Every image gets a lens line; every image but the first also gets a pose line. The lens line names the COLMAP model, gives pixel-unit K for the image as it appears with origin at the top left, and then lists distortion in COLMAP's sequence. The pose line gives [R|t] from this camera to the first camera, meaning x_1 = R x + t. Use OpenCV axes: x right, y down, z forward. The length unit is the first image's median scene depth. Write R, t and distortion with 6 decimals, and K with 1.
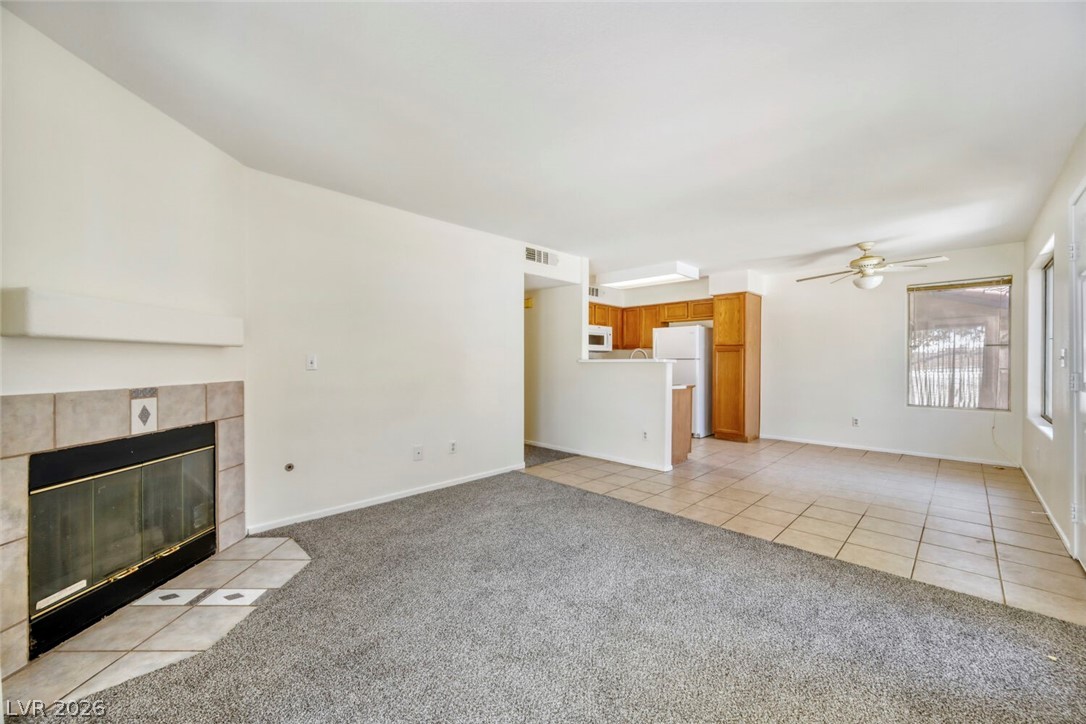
lens RADIAL K [[426.0, 0, 545.4], [0, 426.0, 363.4], [0, 0, 1]] dist [-0.001186, 0.001001]
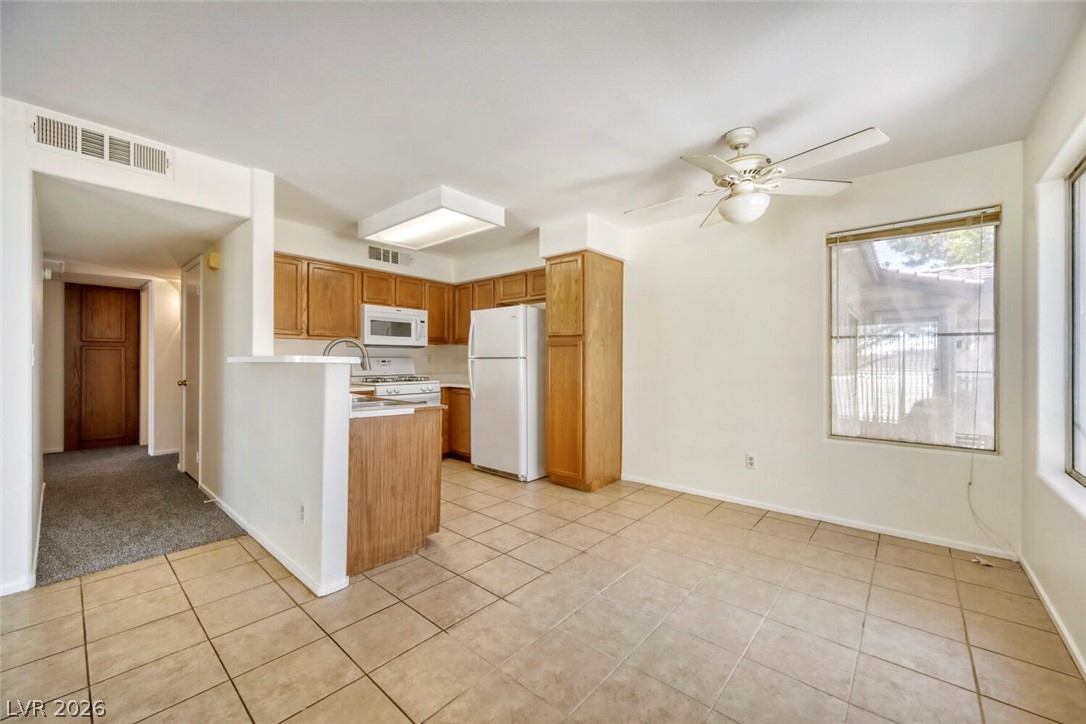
lens RADIAL K [[426.0, 0, 546.4], [0, 426.0, 359.4], [0, 0, 1]] dist [-0.001186, 0.001001]
pose [[0.997863, 0.003785, 0.065239, 0.583367], [-0.003095, 0.999938, -0.010679, -0.002143], [-0.065275, 0.010455, 0.997813, 0.602124]]
